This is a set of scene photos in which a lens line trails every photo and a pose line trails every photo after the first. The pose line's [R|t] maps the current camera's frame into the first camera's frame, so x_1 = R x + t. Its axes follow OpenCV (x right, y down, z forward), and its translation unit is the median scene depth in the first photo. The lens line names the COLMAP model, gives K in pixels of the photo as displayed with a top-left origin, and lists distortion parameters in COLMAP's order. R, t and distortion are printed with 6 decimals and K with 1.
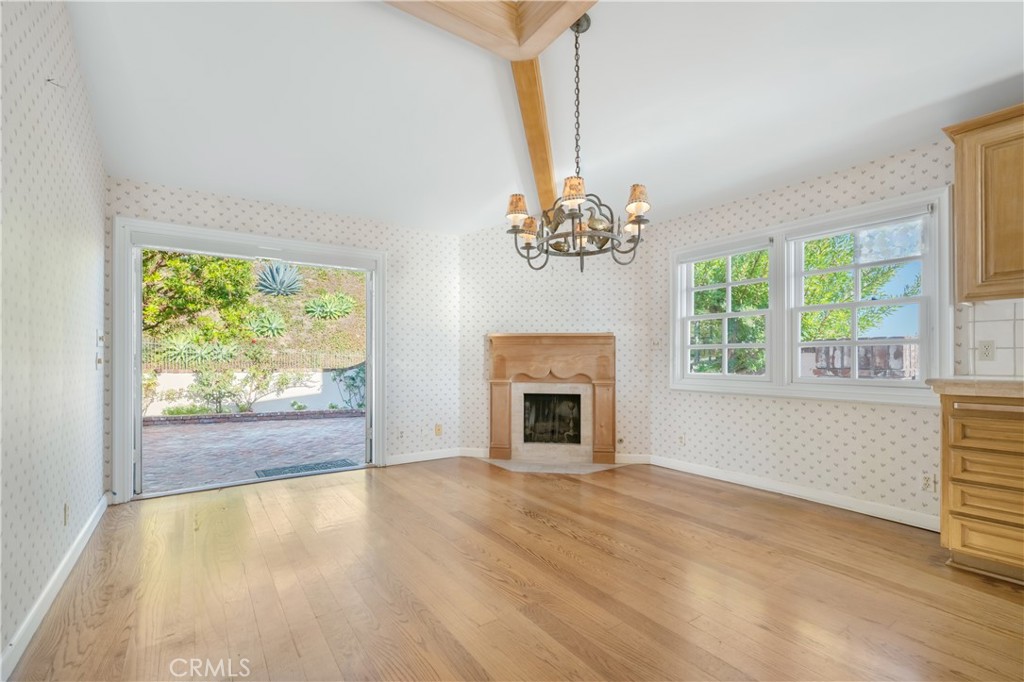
lens RADIAL K [[465.1, 0, 502.9], [0, 465.1, 356.3], [0, 0, 1]] dist [0.001113, 0.000172]
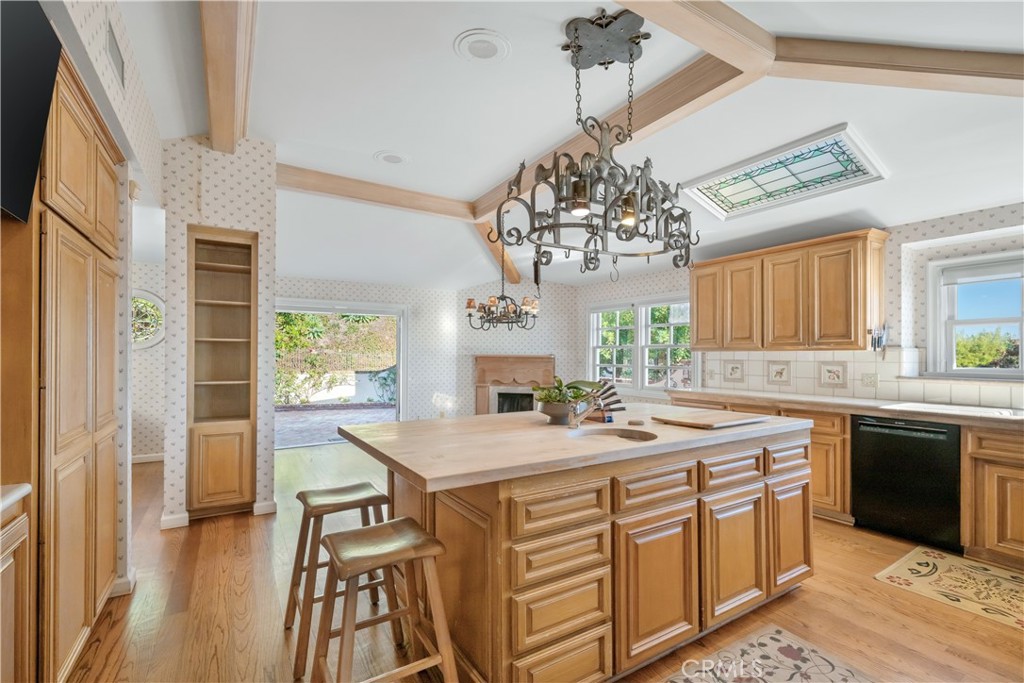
lens RADIAL K [[465.1, 0, 524.2], [0, 465.1, 359.3], [0, 0, 1]] dist [0.001113, 0.000172]
pose [[0.999880, 0.009059, -0.012549, 0.131384], [-0.008865, 0.999842, 0.015390, -0.048878], [0.012686, -0.015276, 0.999803, -0.473399]]
